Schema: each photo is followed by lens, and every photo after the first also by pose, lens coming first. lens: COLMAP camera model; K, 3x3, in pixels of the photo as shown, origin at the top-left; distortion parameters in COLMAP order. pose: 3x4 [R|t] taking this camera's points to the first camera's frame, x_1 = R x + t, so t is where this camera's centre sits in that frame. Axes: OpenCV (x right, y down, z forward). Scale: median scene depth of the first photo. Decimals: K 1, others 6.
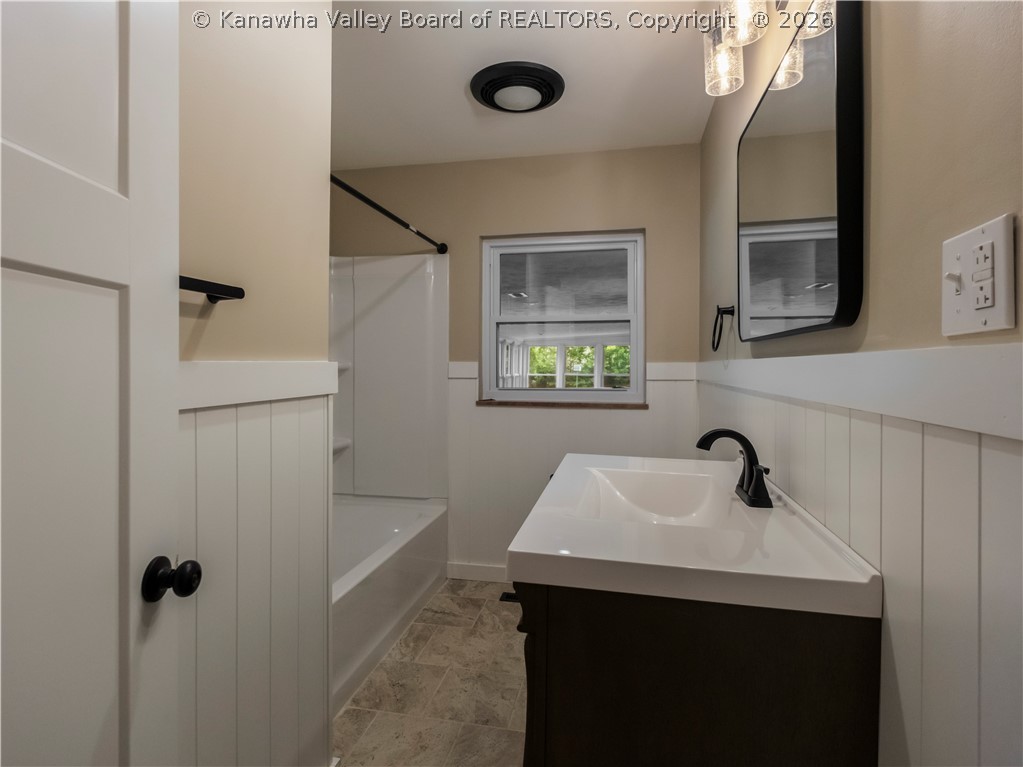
lens RADIAL K [[519.0, 0, 524.5], [0, 519.0, 370.7], [0, 0, 1]] dist [0.002574, -0.001999]
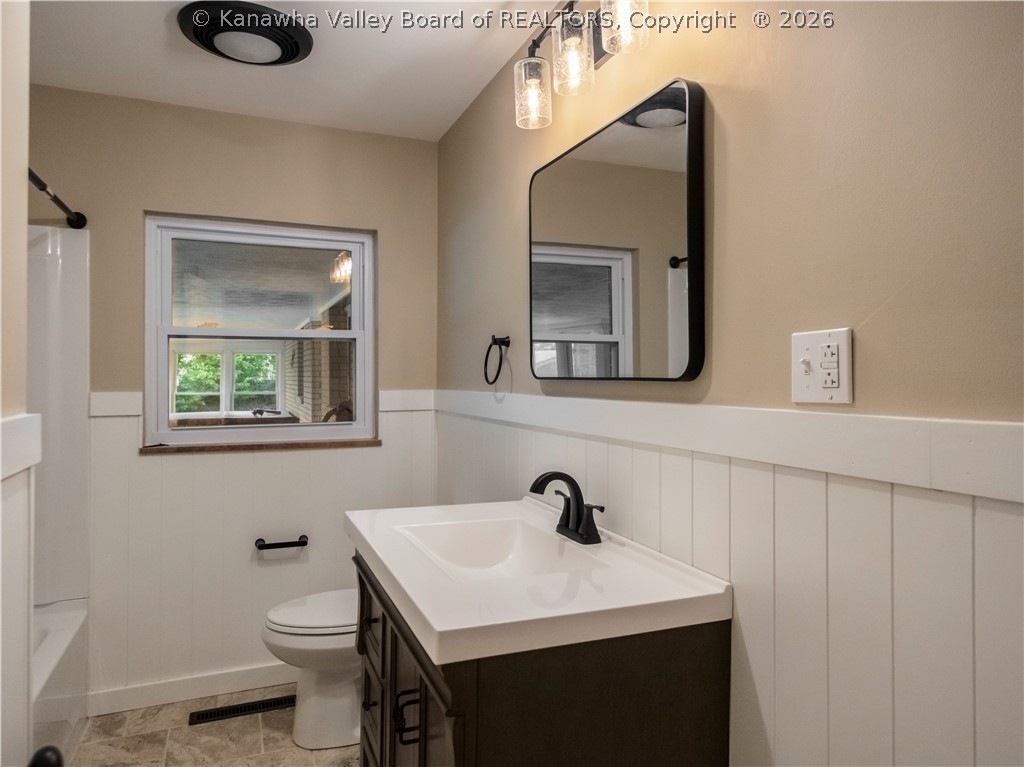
lens RADIAL K [[663.8, 0, 512.0], [0, 663.8, 383.5], [0, 0, 1]] dist [0.002888, -0.000619]
pose [[0.827552, -0.008822, 0.561319, -0.235987], [0.007164, 0.999961, 0.005154, -0.038319], [-0.561343, -0.000244, 0.827583, -0.012299]]
